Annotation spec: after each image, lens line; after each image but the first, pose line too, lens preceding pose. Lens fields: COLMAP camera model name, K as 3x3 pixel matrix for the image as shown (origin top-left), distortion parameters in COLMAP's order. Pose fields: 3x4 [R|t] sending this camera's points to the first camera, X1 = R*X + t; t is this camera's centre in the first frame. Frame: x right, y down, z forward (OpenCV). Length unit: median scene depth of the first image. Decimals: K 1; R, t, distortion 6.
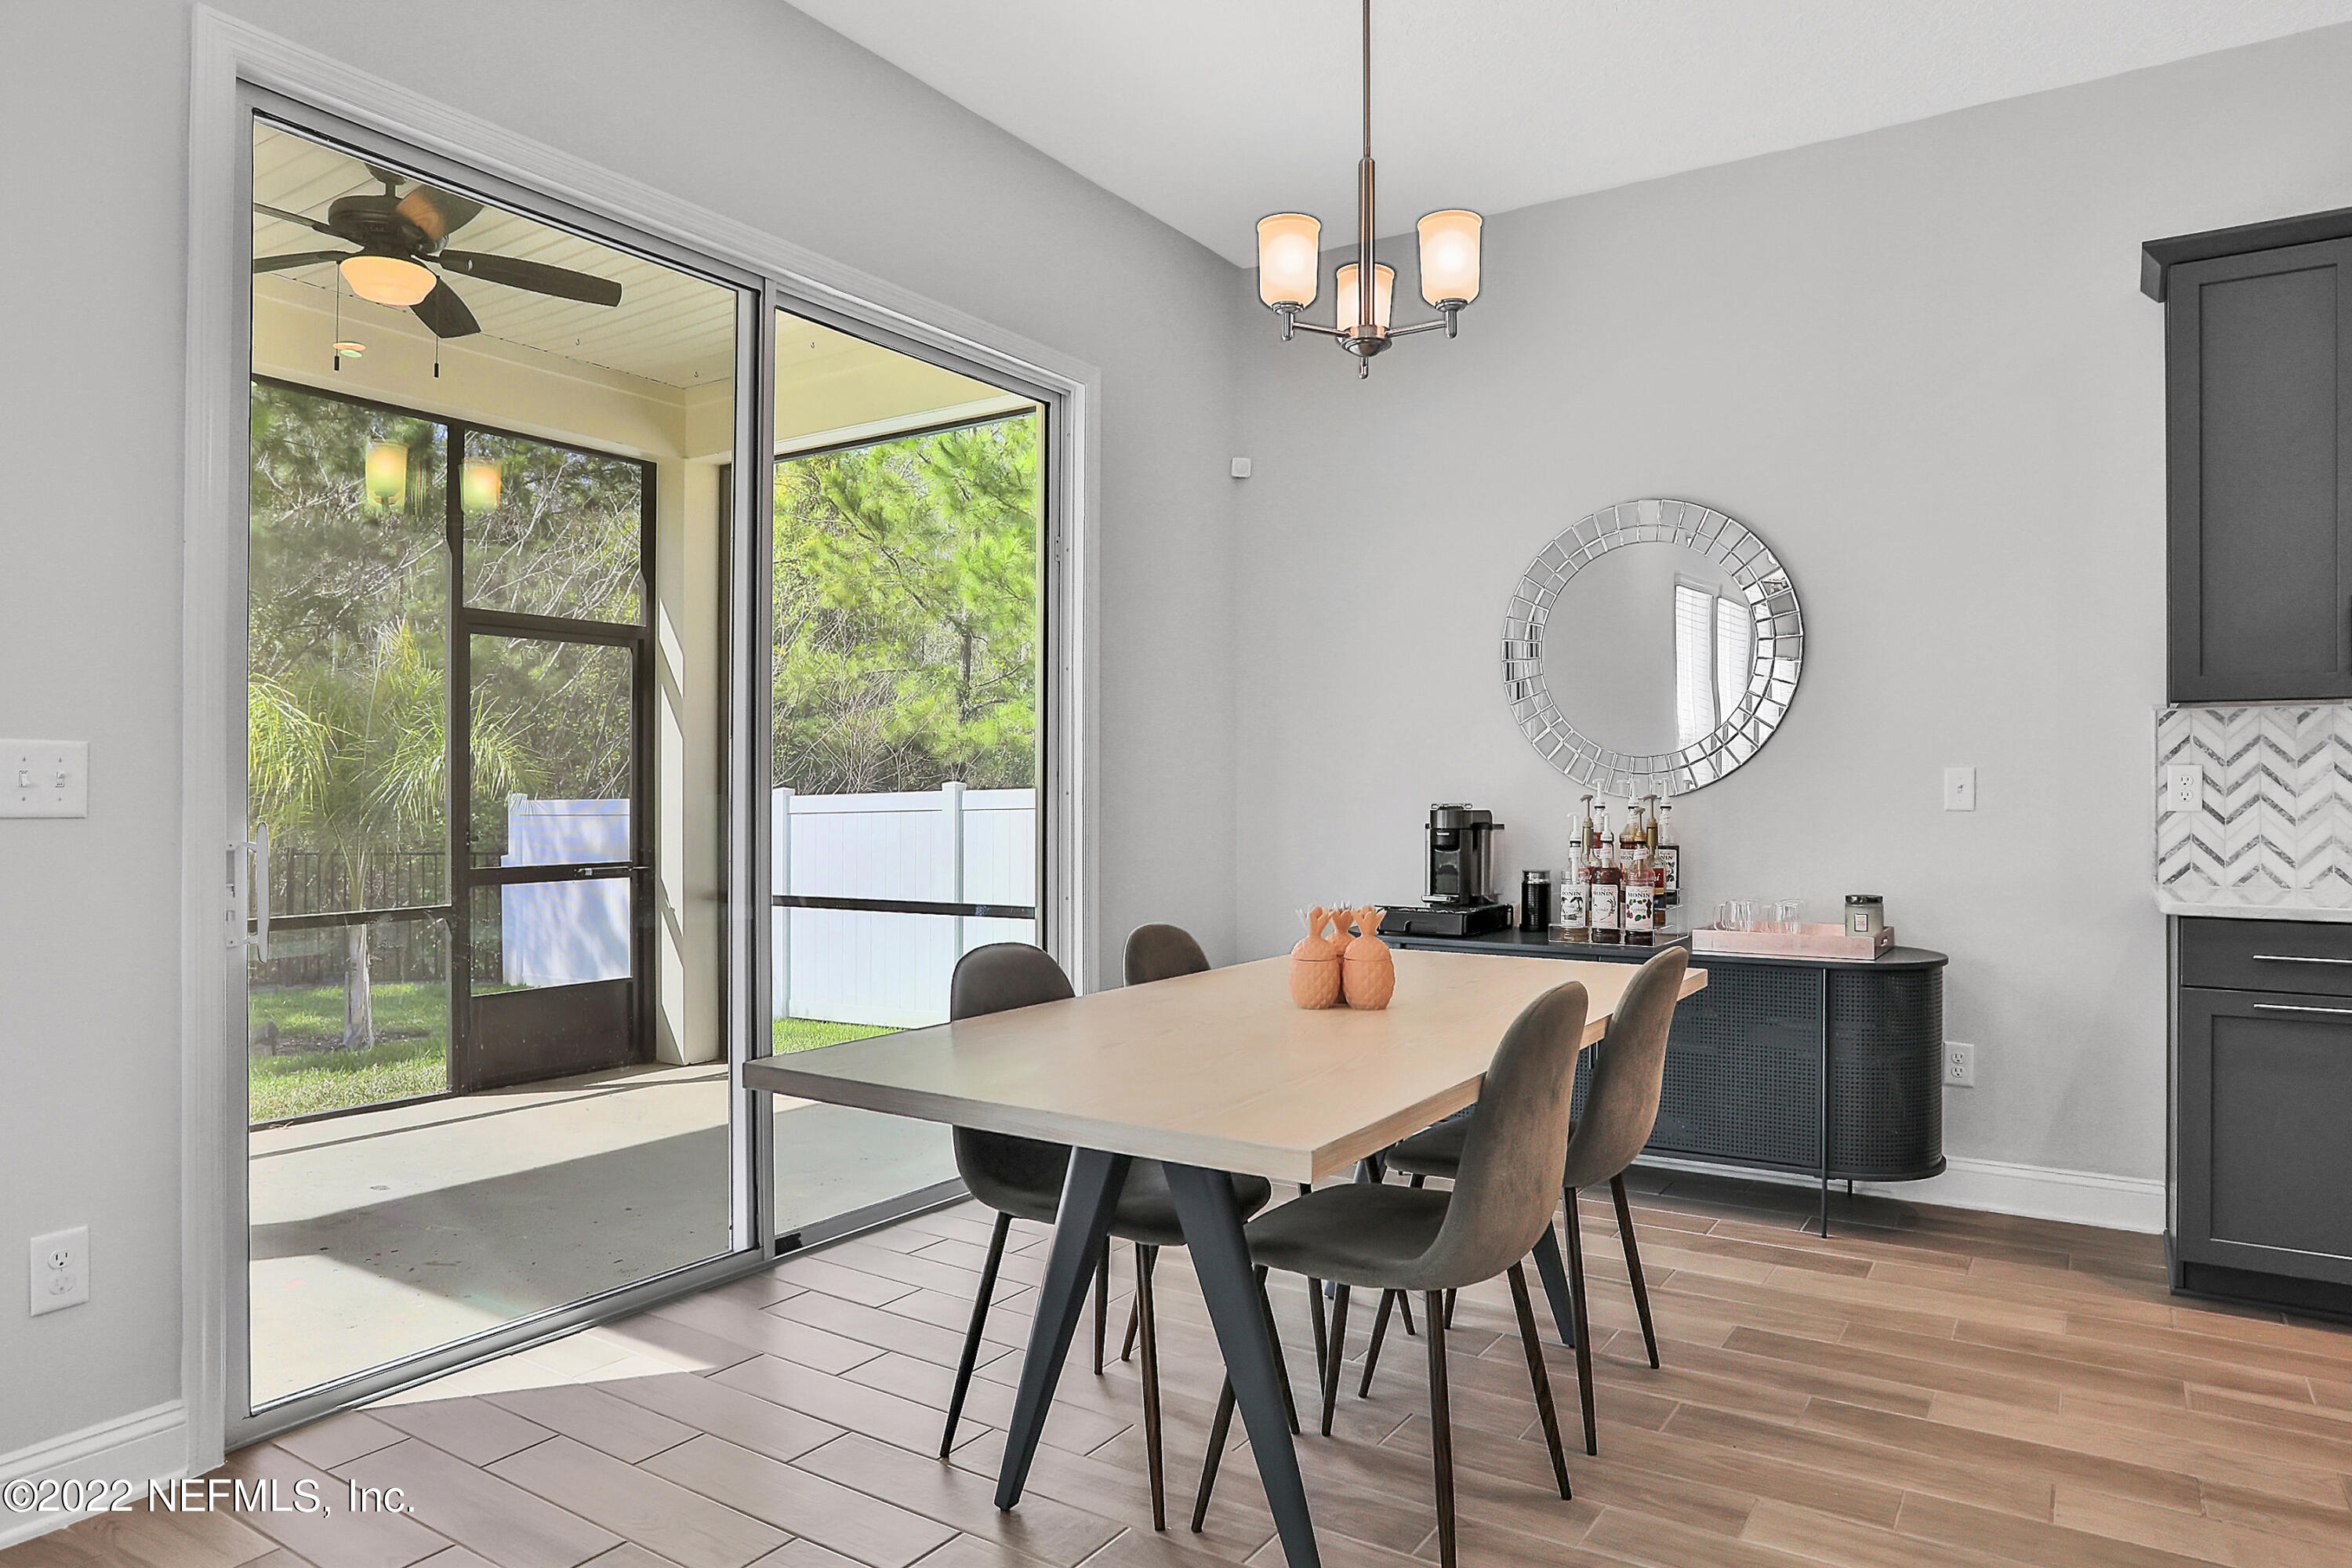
lens RADIAL K [[1458.1, 0, 1173.2], [0, 1458.1, 787.8], [0, 0, 1]] dist [0.002176, -0.000278]
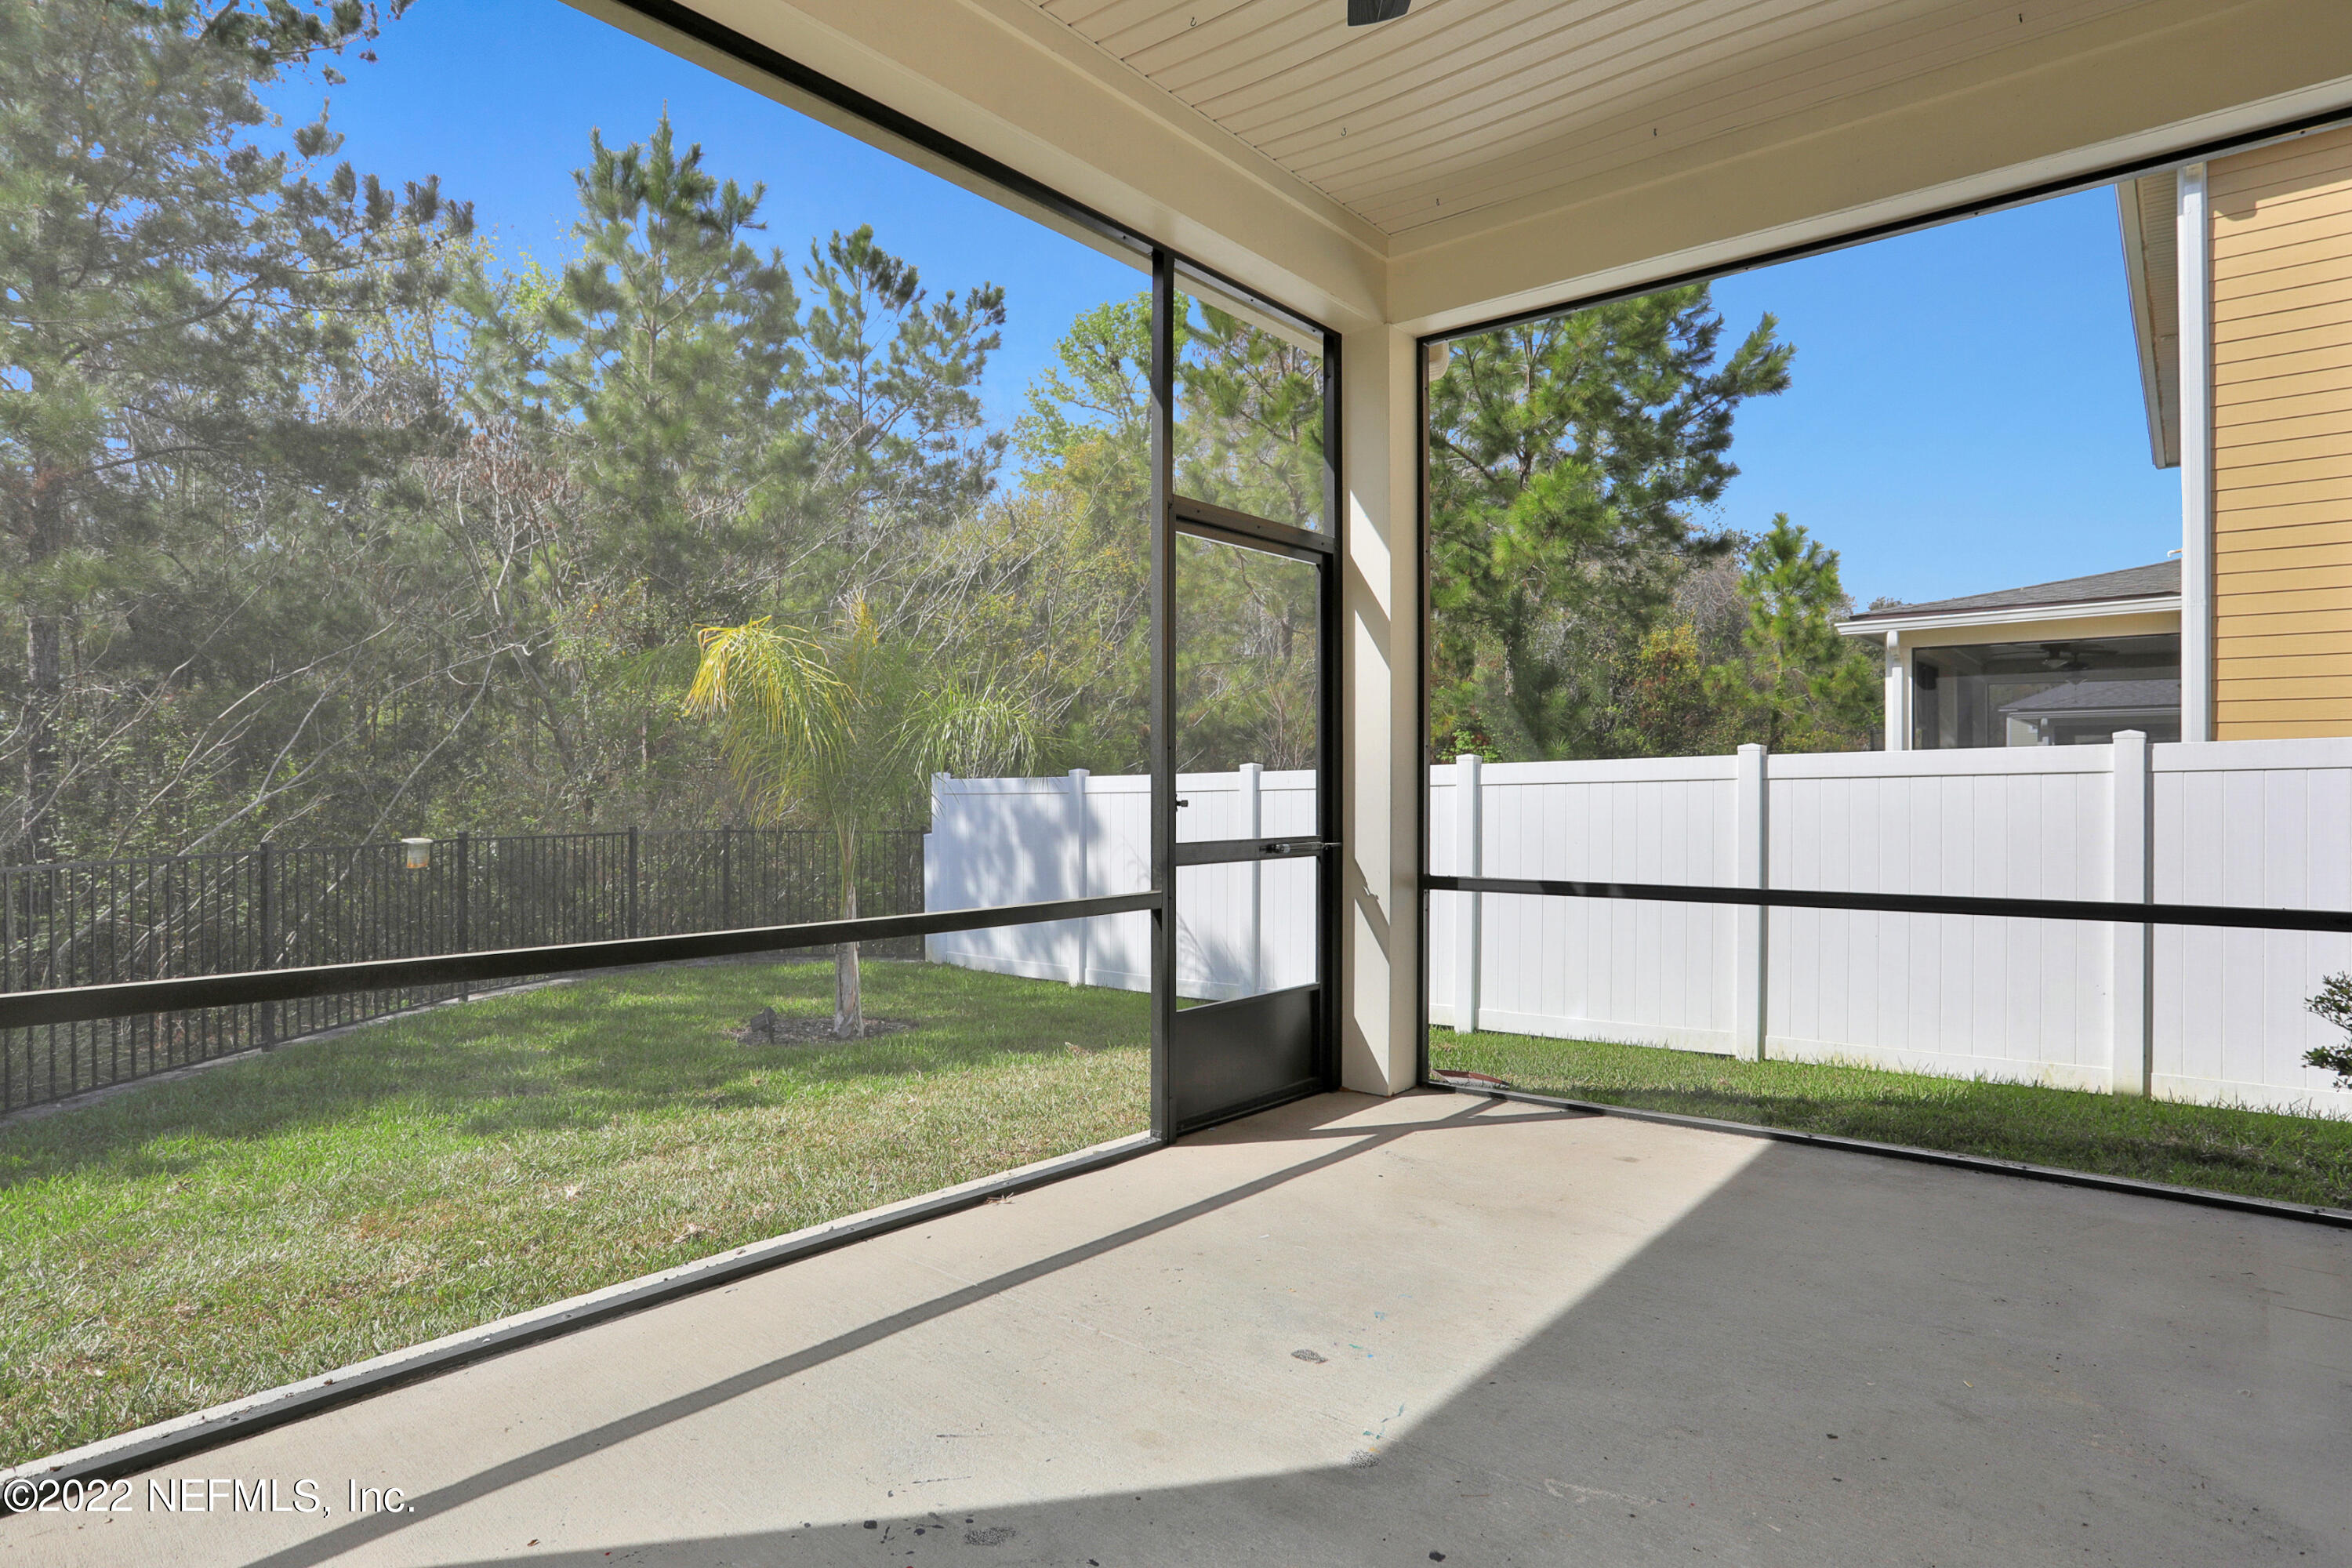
lens RADIAL K [[1252.4, 0, 1179.3], [0, 1252.4, 784.3], [0, 0, 1]] dist [-0.030208, 0.007958]
pose [[0.993061, -0.007373, -0.117369, -0.366211], [0.008166, 0.999947, 0.006278, 0.018755], [0.117316, -0.007192, 0.993069, 0.327761]]
